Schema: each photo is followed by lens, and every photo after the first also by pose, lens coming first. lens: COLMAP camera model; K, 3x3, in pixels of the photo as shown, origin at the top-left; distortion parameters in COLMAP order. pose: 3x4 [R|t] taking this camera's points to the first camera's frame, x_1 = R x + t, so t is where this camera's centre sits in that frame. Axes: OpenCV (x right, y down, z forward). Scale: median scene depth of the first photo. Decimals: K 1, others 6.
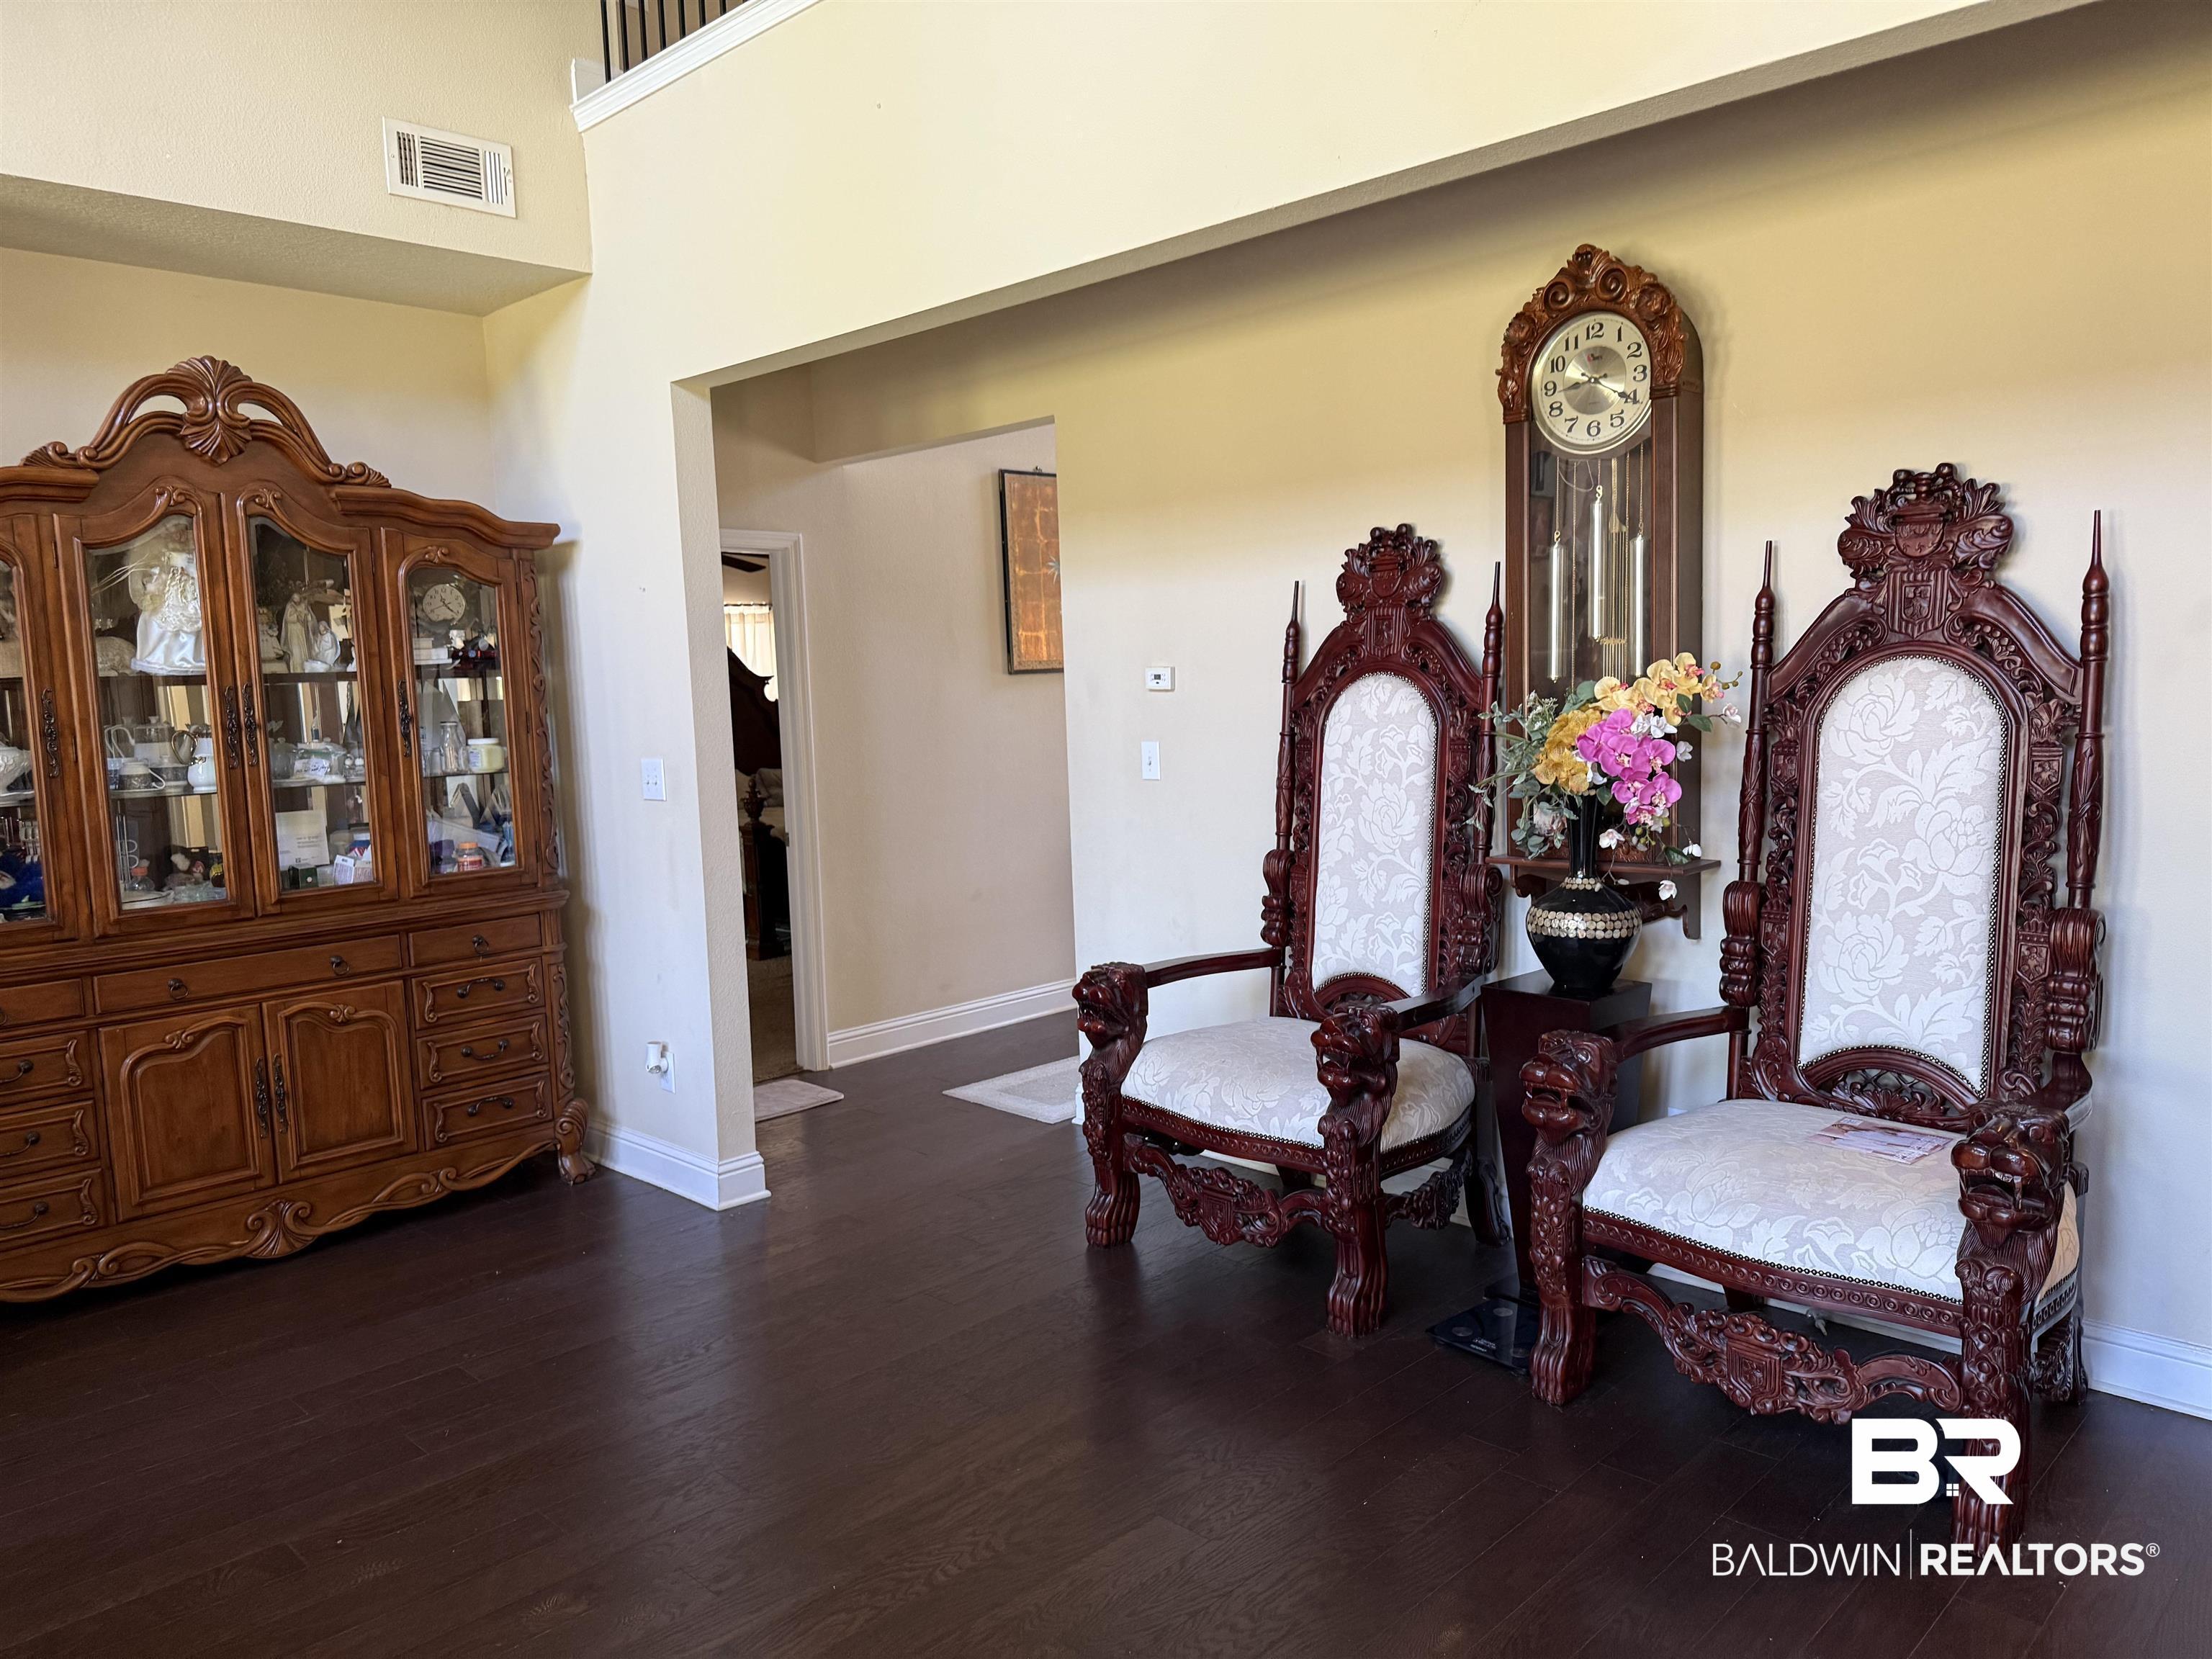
lens RADIAL K [[1557.7, 0, 1100.7], [0, 1557.7, 846.7], [0, 0, 1]] dist [0.058085, -0.044076]
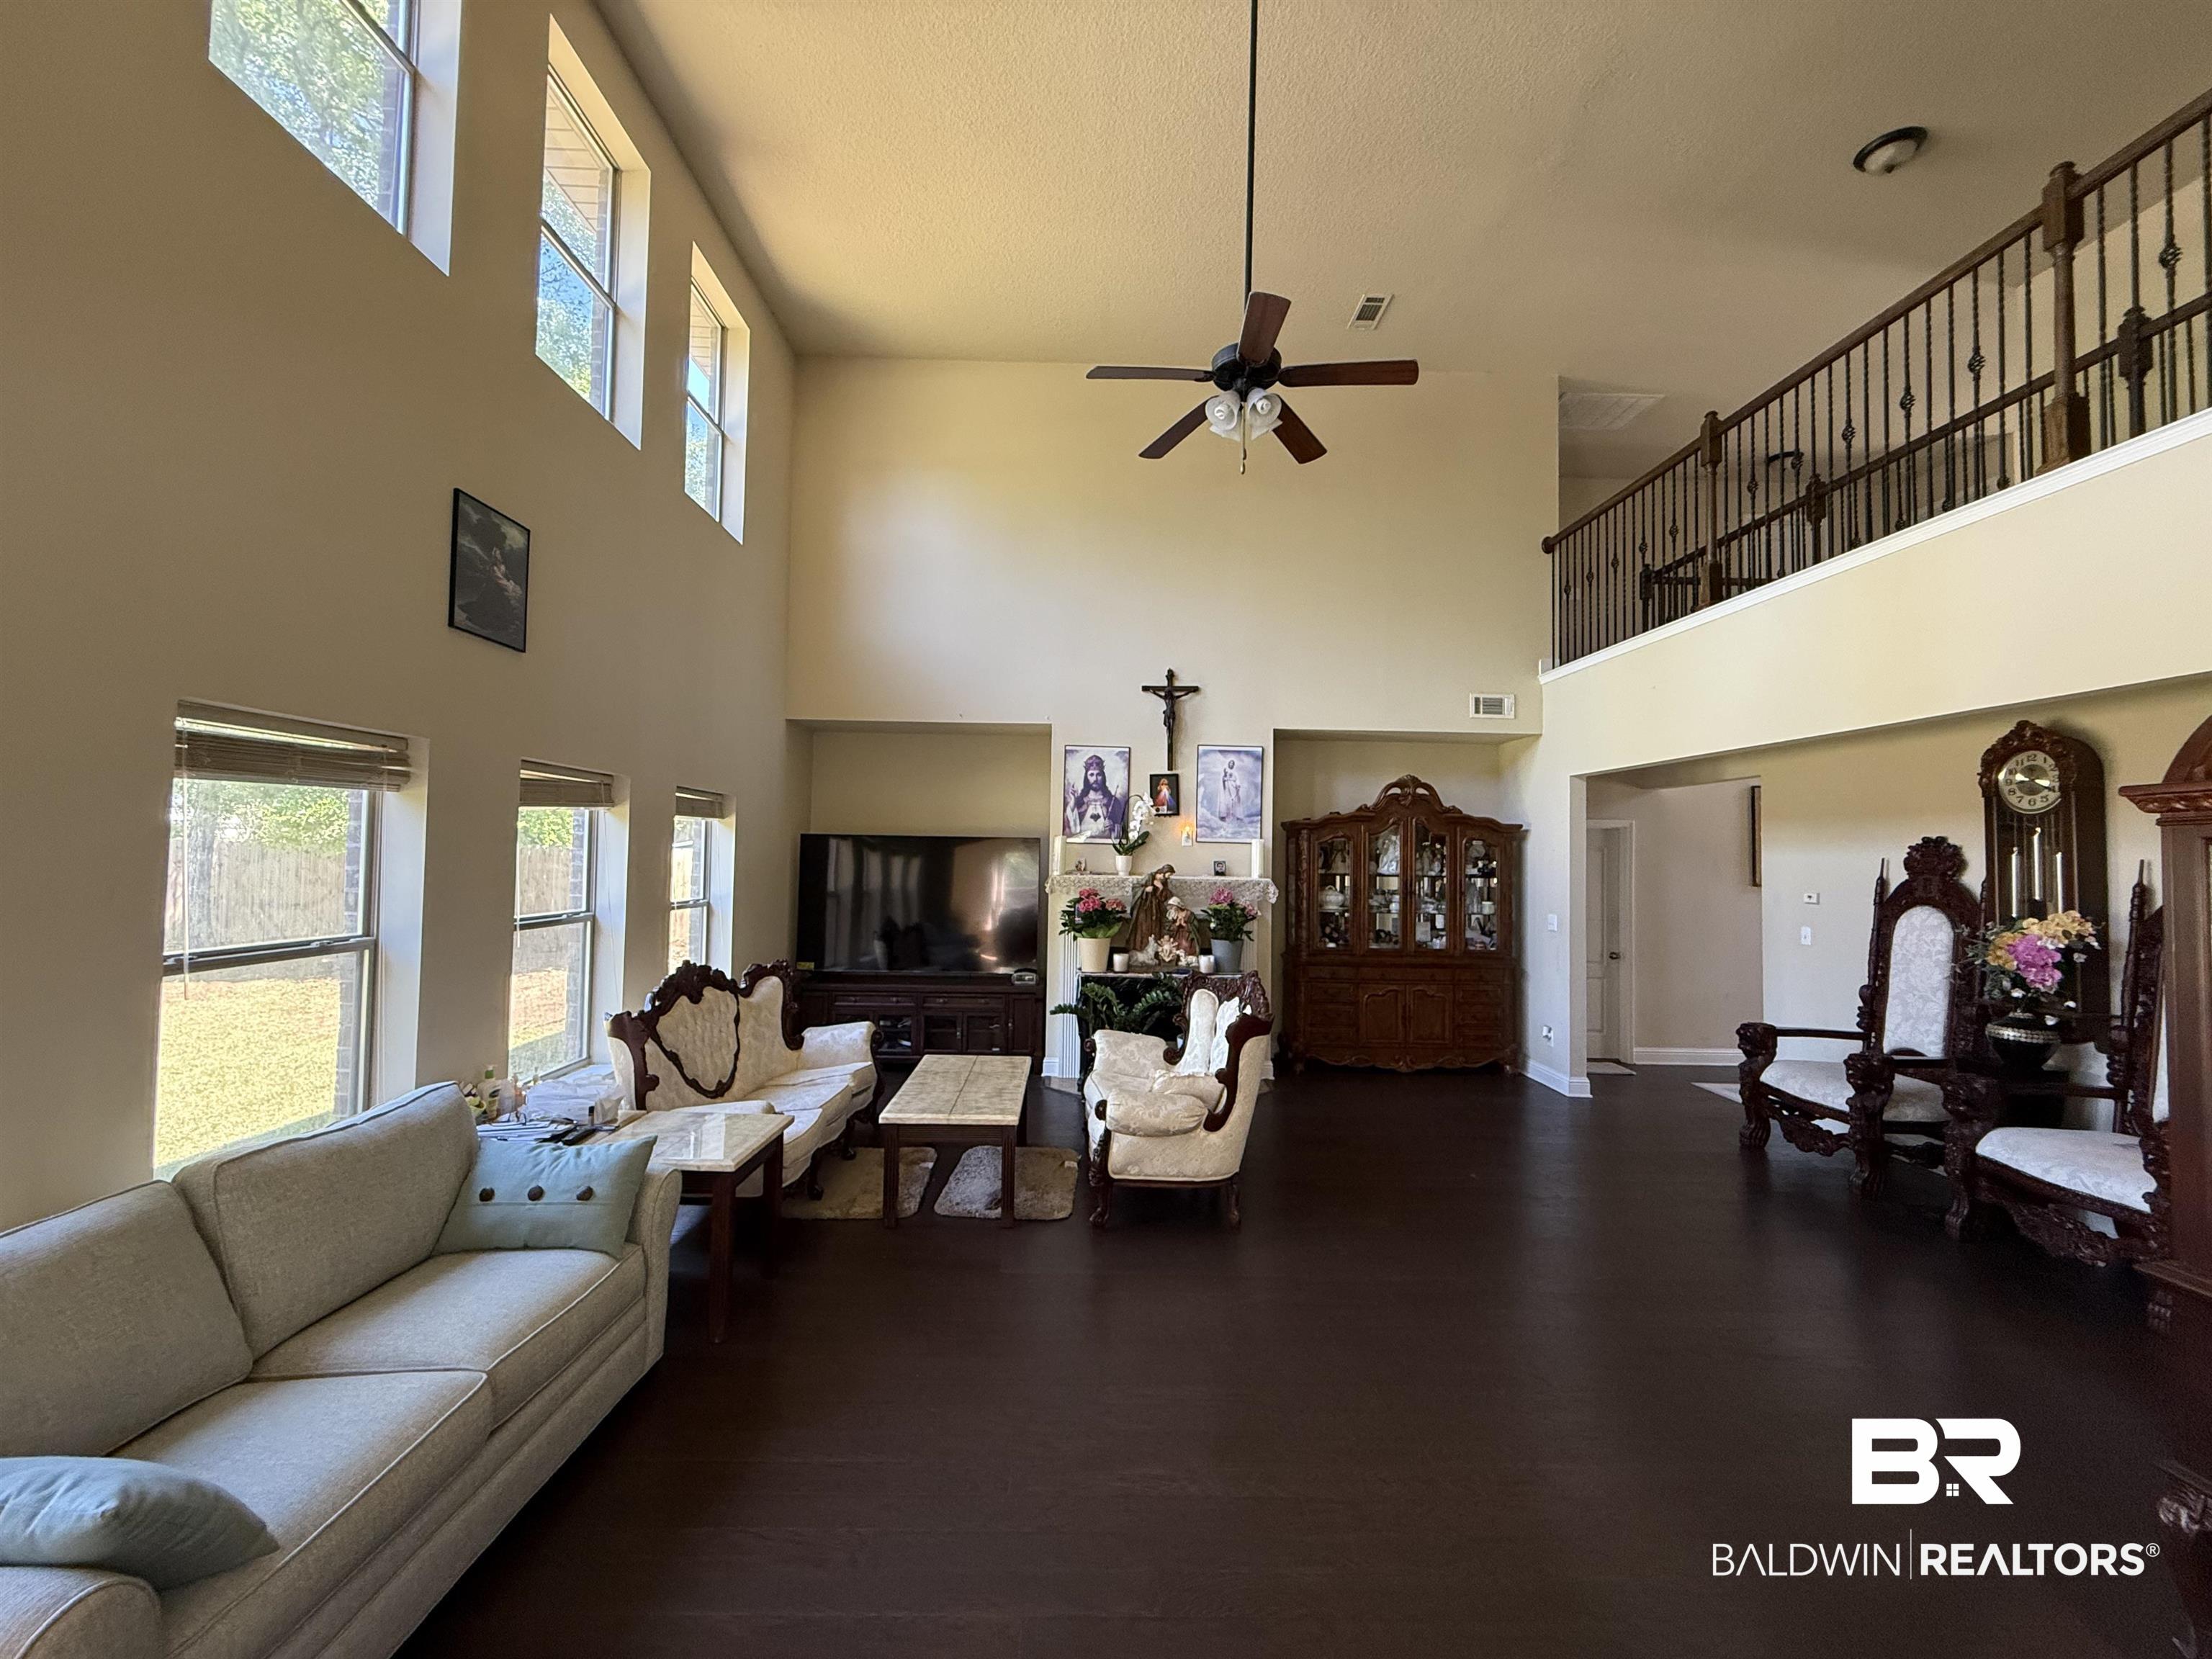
lens RADIAL K [[883.4, 0, 1090.6], [0, 883.4, 825.4], [0, 0, 1]] dist [-0.000865, 0.000643]
pose [[0.704509, 0.018820, -0.709446, 0.230730], [-0.117540, 0.988937, -0.090489, 0.021992], [0.699894, 0.147138, 0.698927, -0.639102]]
